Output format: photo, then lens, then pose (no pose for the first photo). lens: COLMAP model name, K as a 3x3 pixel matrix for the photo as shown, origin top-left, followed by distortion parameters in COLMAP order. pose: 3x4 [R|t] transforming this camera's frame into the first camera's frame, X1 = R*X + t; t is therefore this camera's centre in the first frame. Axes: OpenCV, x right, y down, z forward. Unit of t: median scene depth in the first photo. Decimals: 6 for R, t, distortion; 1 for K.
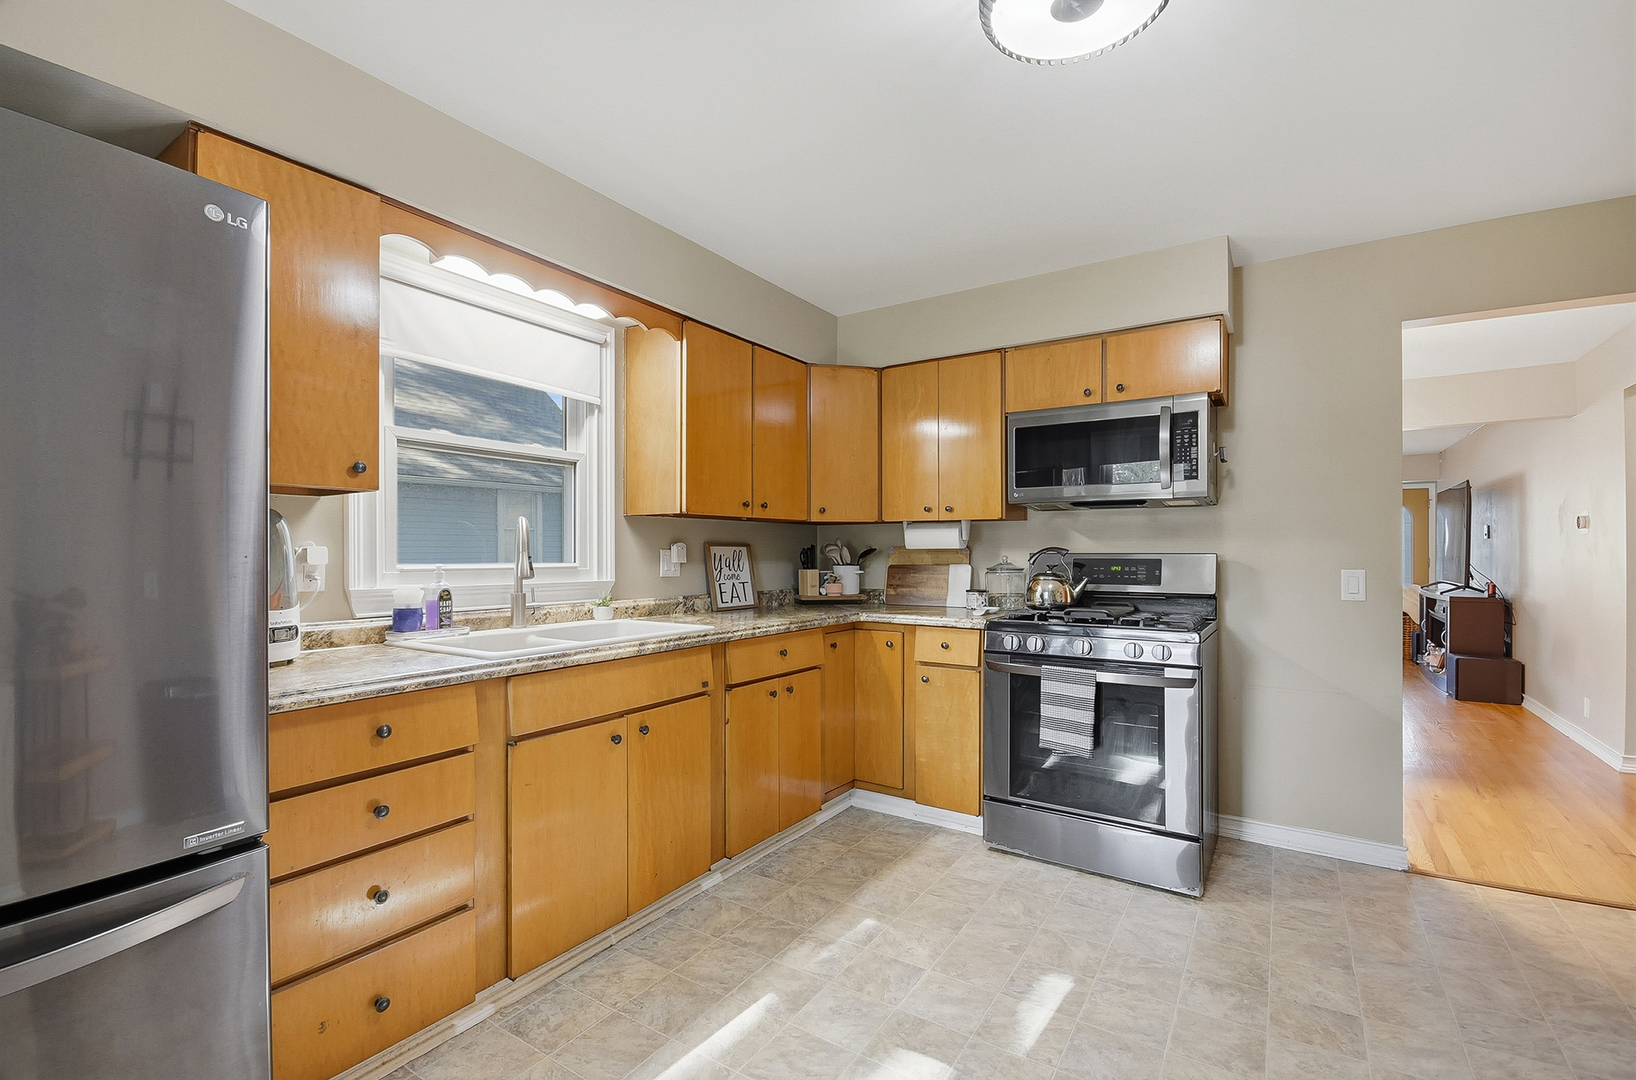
lens RADIAL K [[723.9, 0, 812.4], [0, 723.9, 557.1], [0, 0, 1]] dist [0.001296, 0.000015]
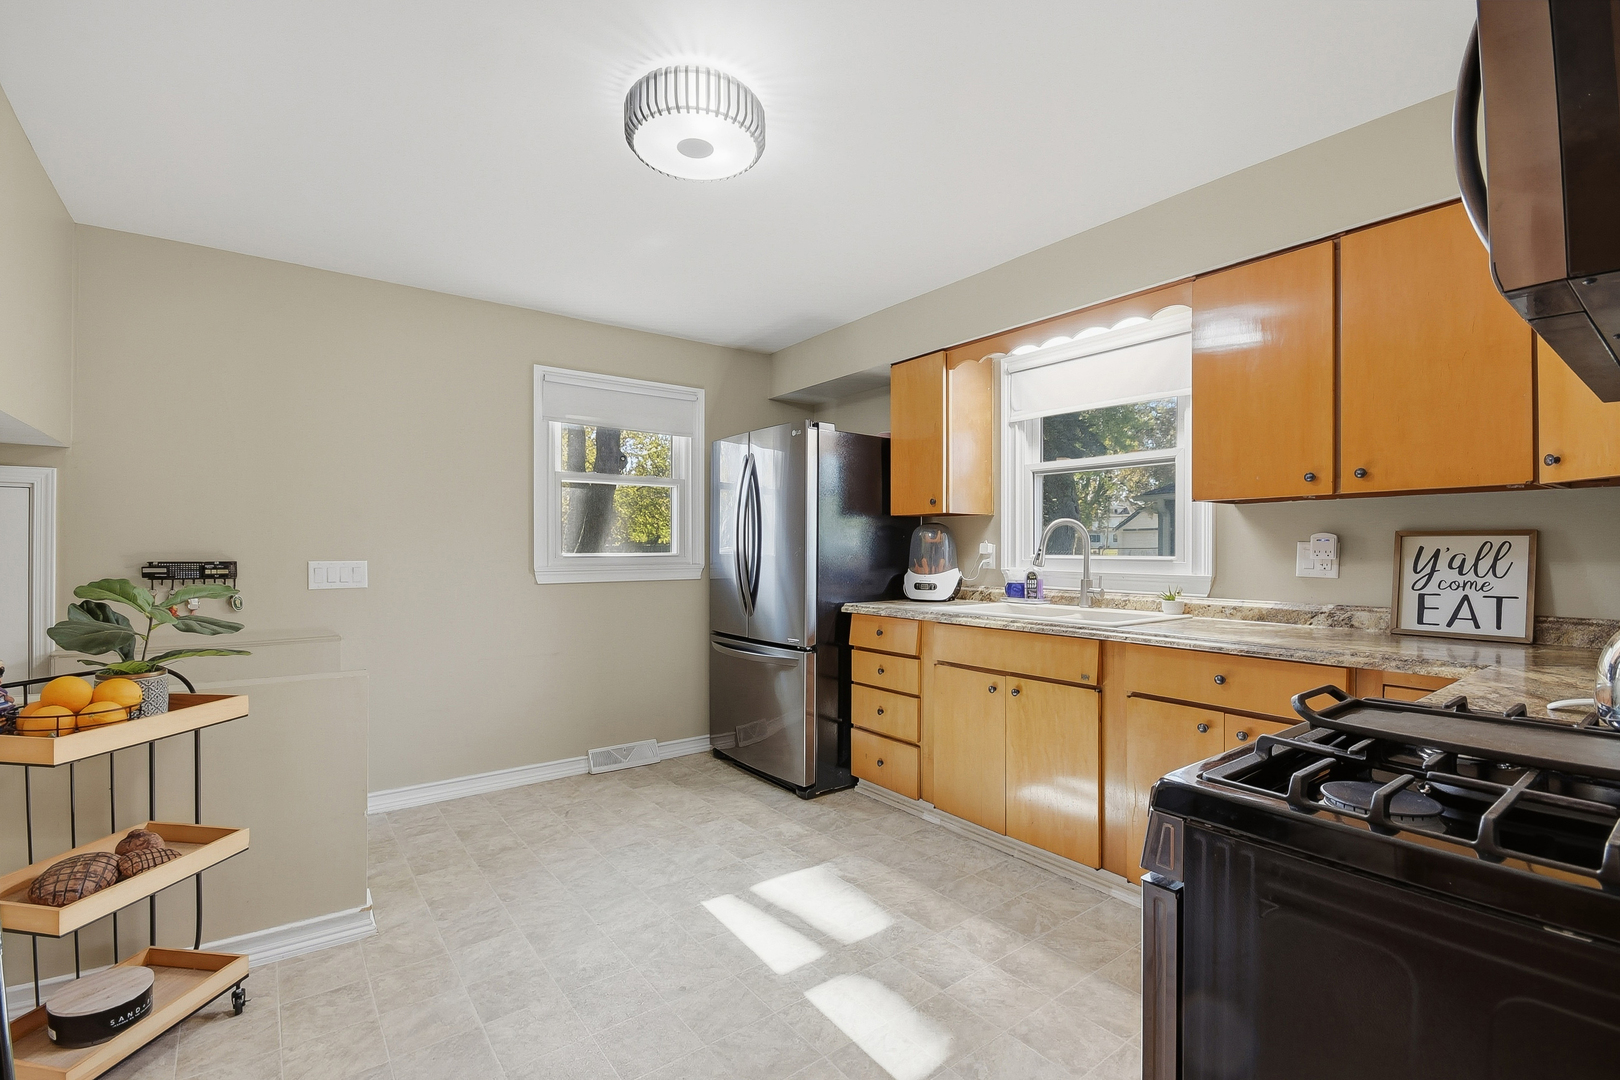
lens RADIAL K [[718.3, 0, 807.2], [0, 718.3, 542.5], [0, 0, 1]] dist [0.001155, 0.000165]
pose [[-0.339124, -0.008848, -0.940700, 0.774203], [-0.005819, 0.999956, -0.007308, -0.001688], [0.940724, 0.002996, -0.339161, 0.812083]]
